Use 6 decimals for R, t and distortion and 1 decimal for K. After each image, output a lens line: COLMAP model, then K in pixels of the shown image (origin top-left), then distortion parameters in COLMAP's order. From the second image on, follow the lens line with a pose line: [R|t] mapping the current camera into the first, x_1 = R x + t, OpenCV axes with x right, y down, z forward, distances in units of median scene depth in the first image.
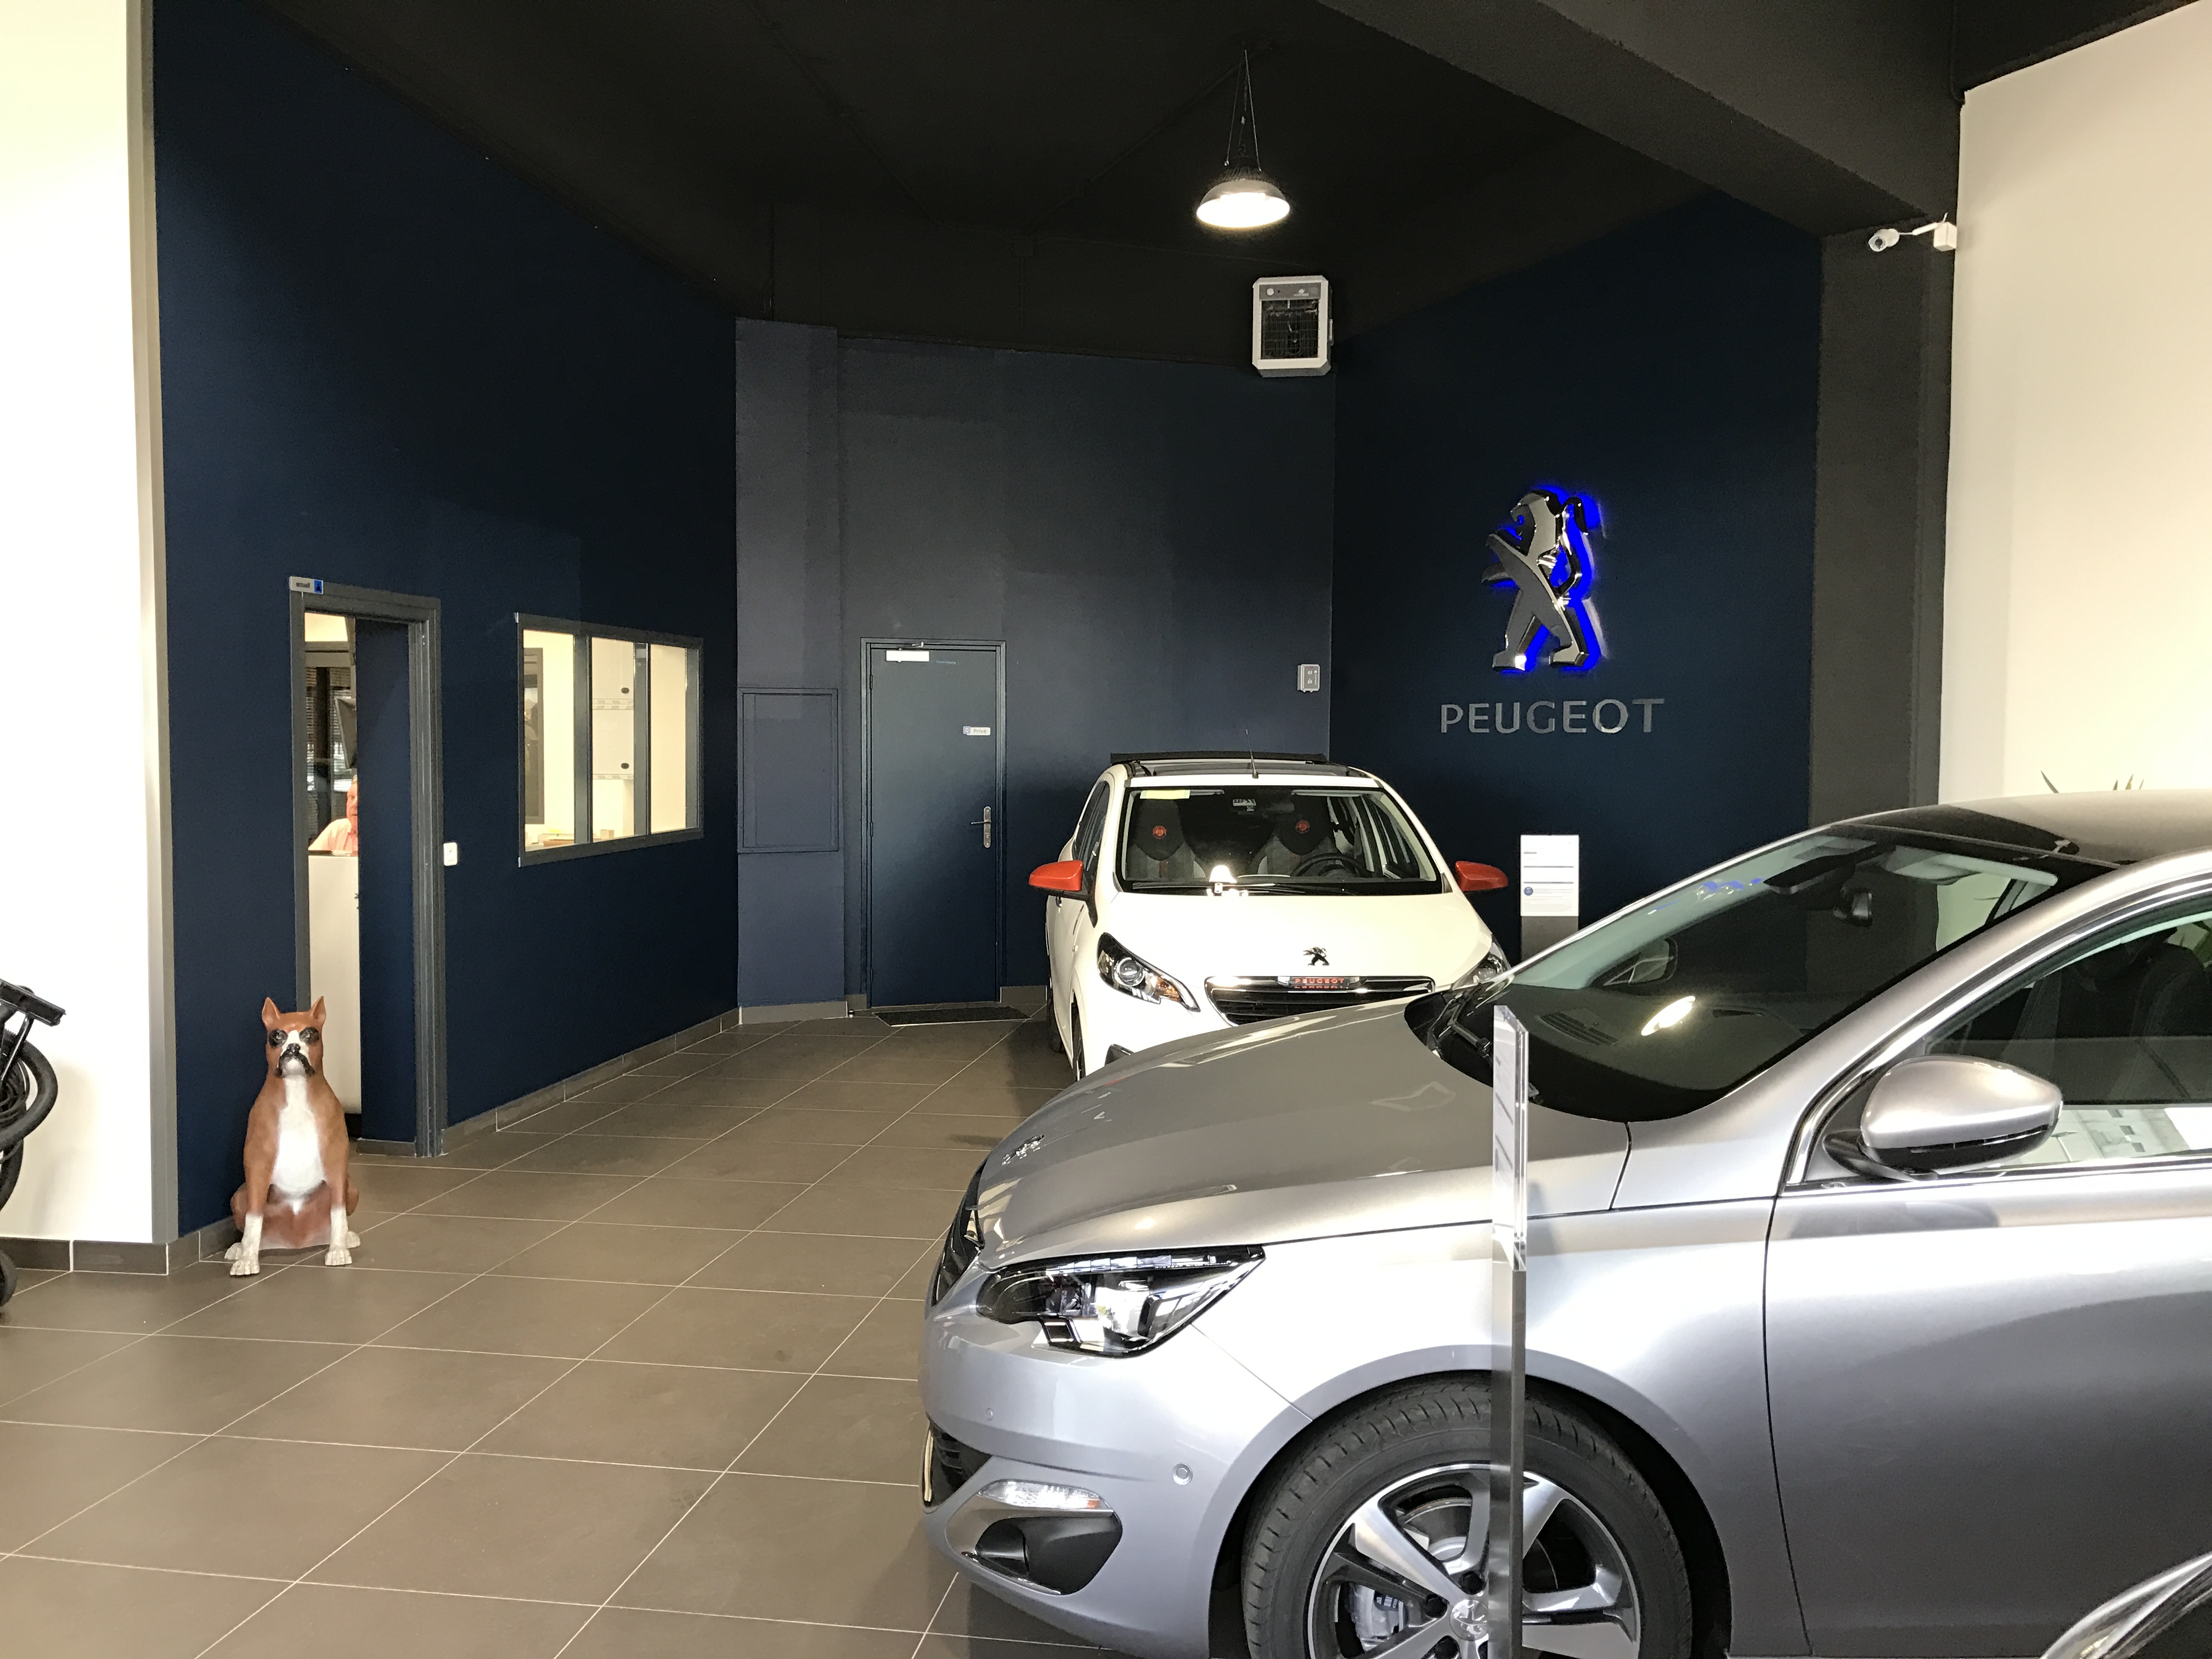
lens RADIAL K [[1799.3, 0, 1106.0], [0, 1799.3, 829.5], [0, 0, 1]] dist [-0.000409, 0.000977]
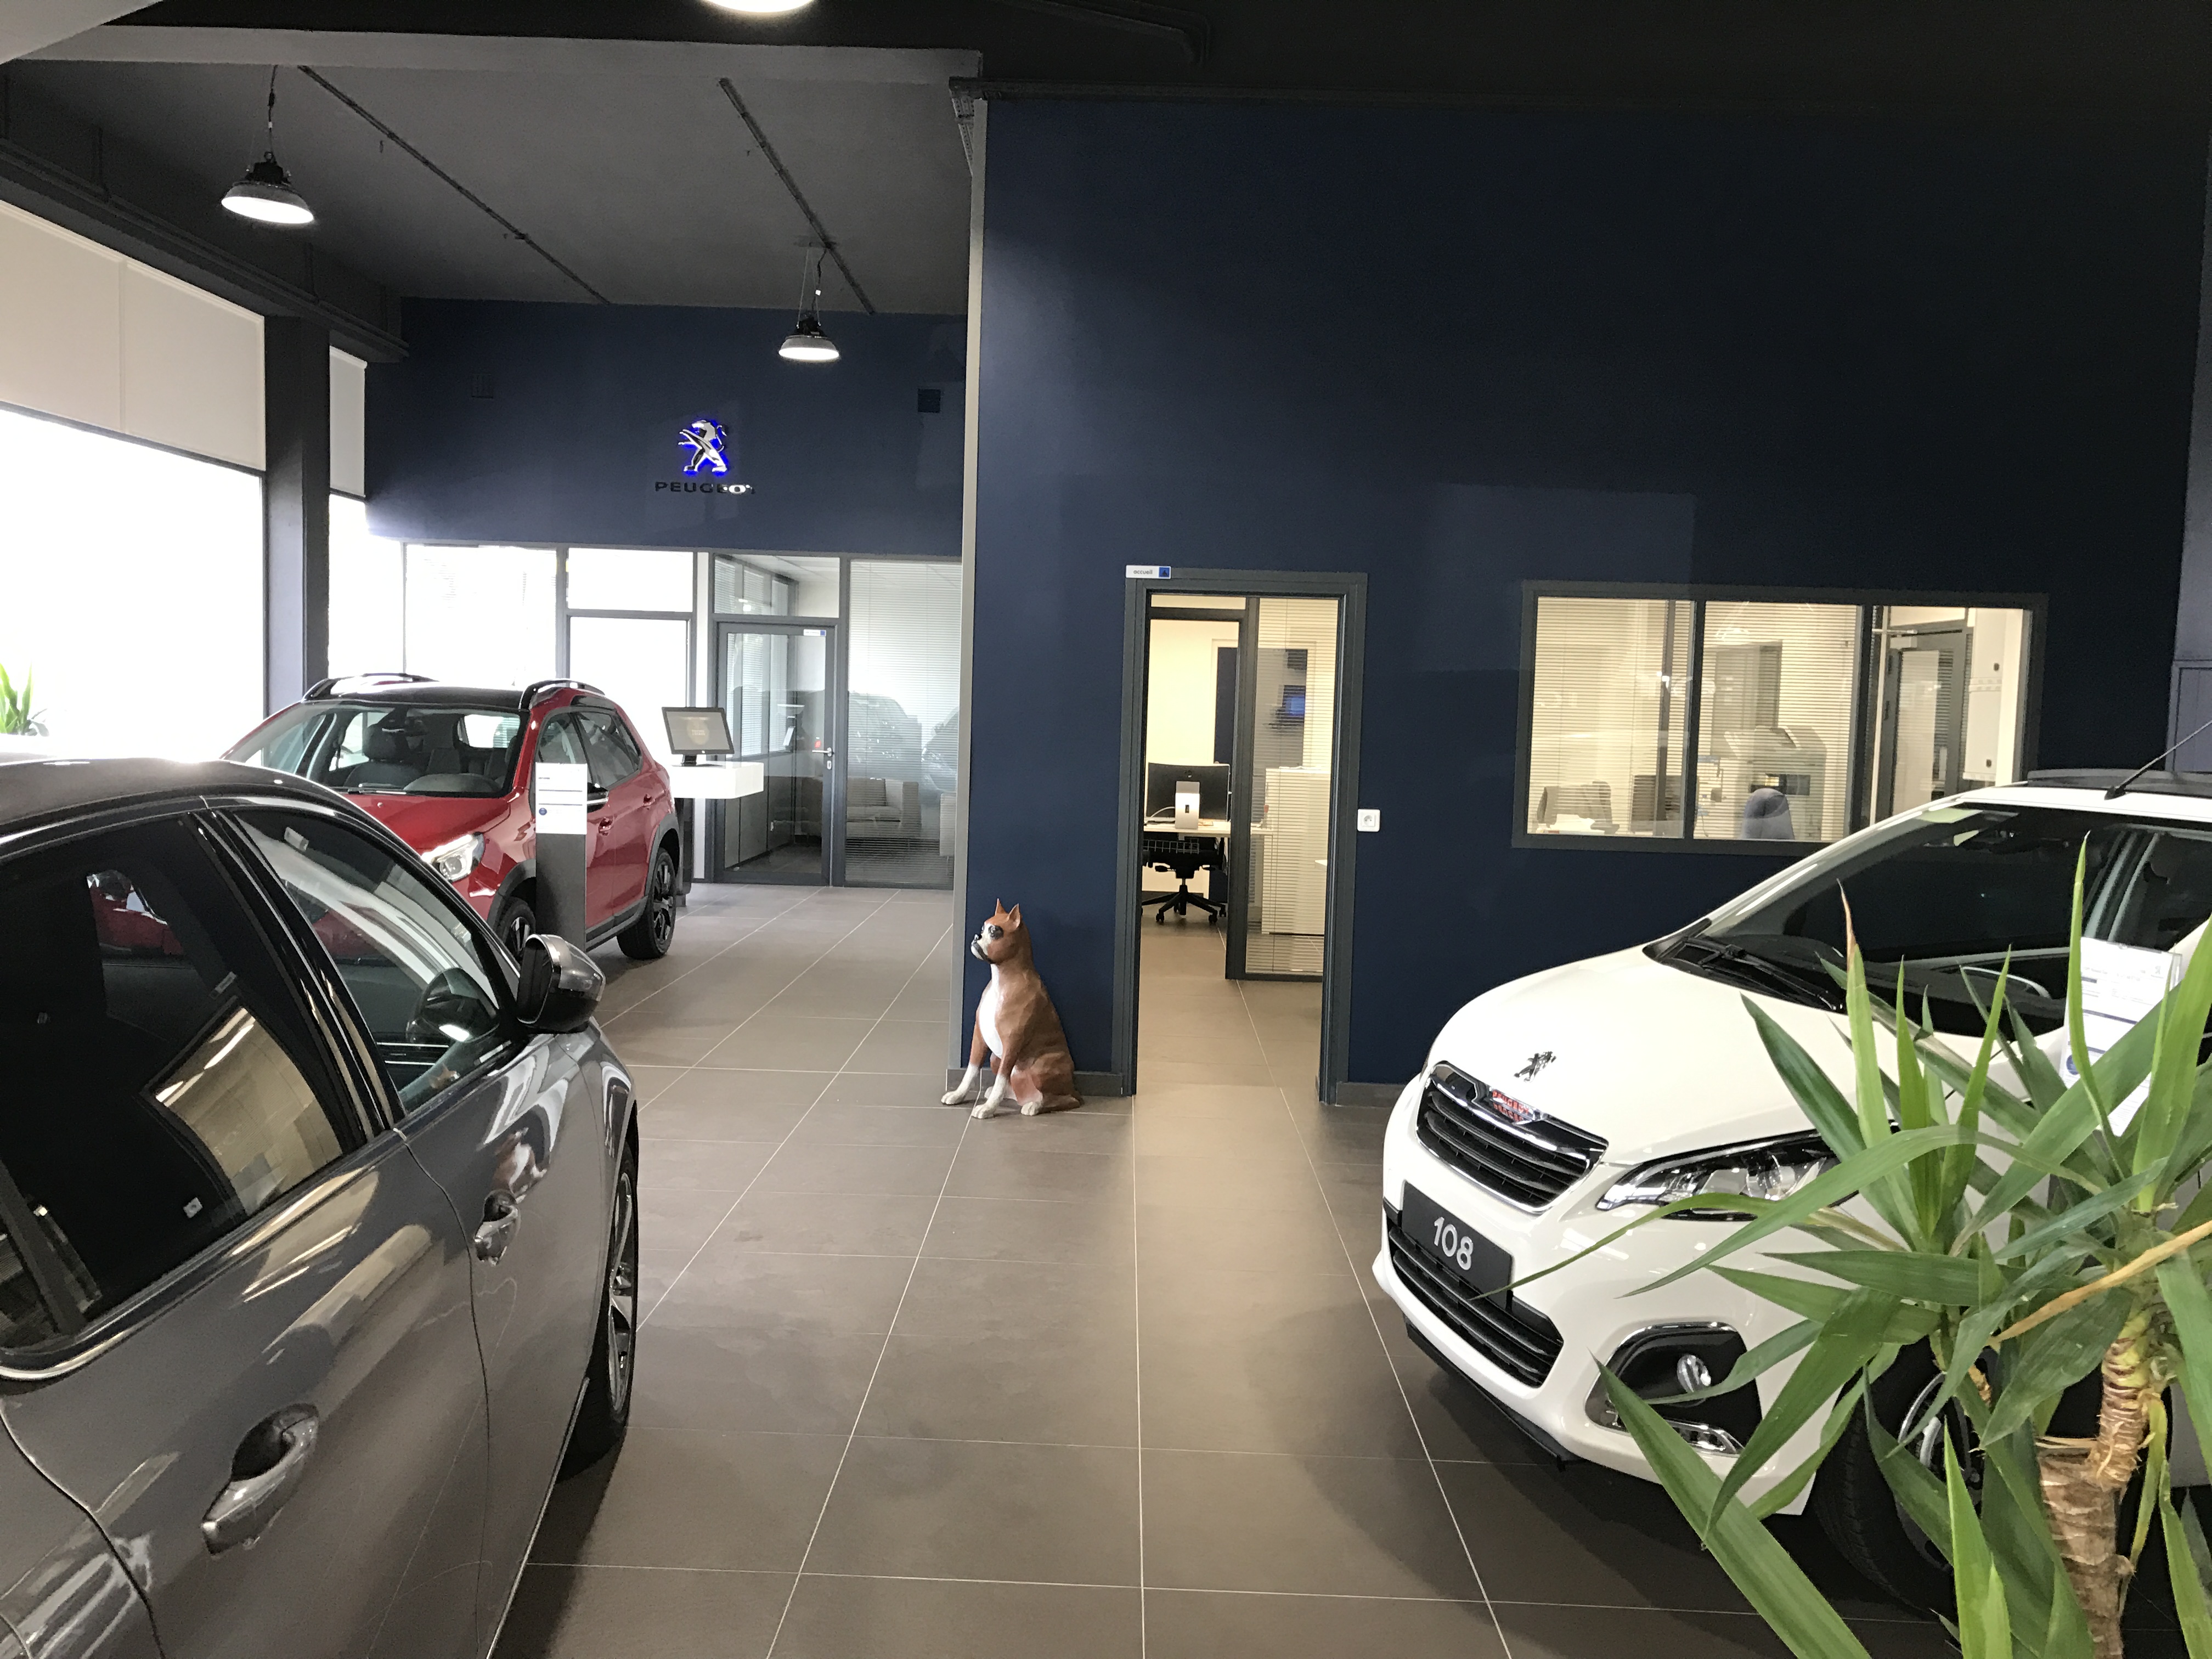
lens RADIAL K [[1799.3, 0, 1106.0], [0, 1799.3, 829.5], [0, 0, 1]] dist [-0.000409, 0.000977]
pose [[0.147449, 0.069075, -0.986655, 0.491383], [-0.080037, 0.995120, 0.057706, -0.022364], [0.985826, 0.070460, 0.152258, 0.541217]]
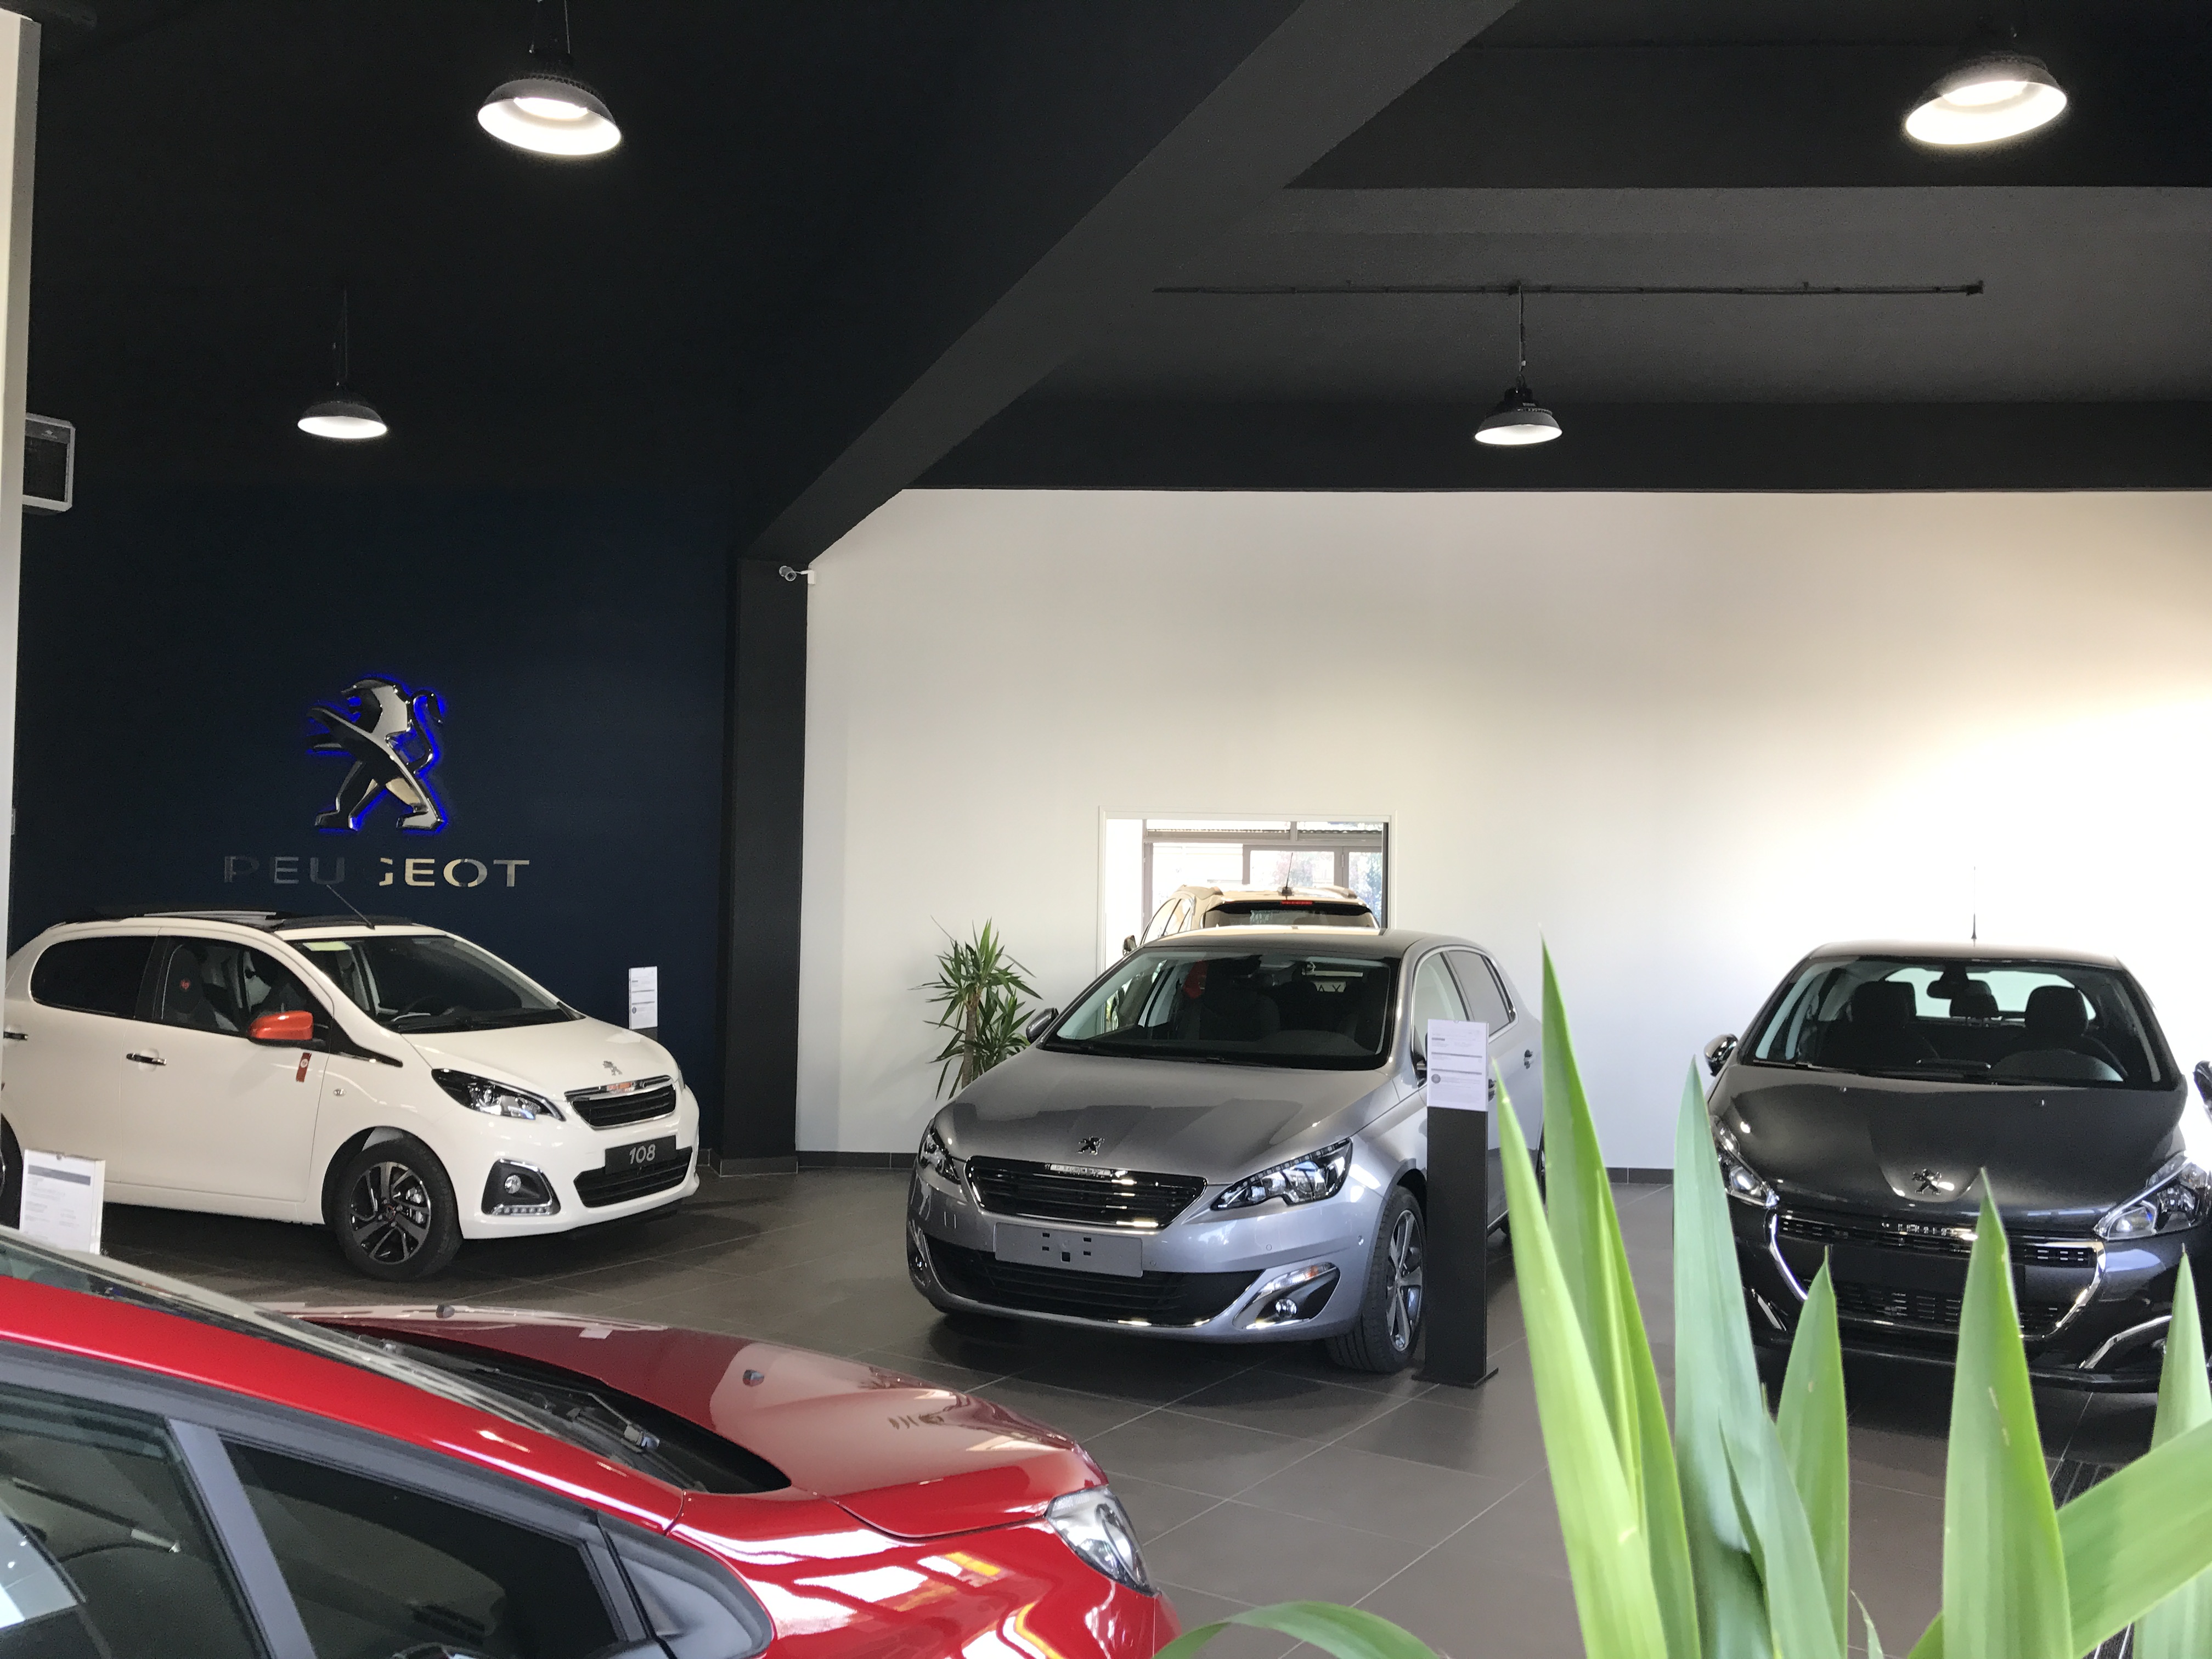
lens RADIAL K [[1799.3, 0, 1106.0], [0, 1799.3, 829.5], [0, 0, 1]] dist [-0.000409, 0.000977]
pose [[0.416942, 0.031784, 0.908377, -0.655204], [0.032834, 0.998209, -0.049998, -0.016832], [-0.908340, 0.050672, 0.415152, 0.091472]]
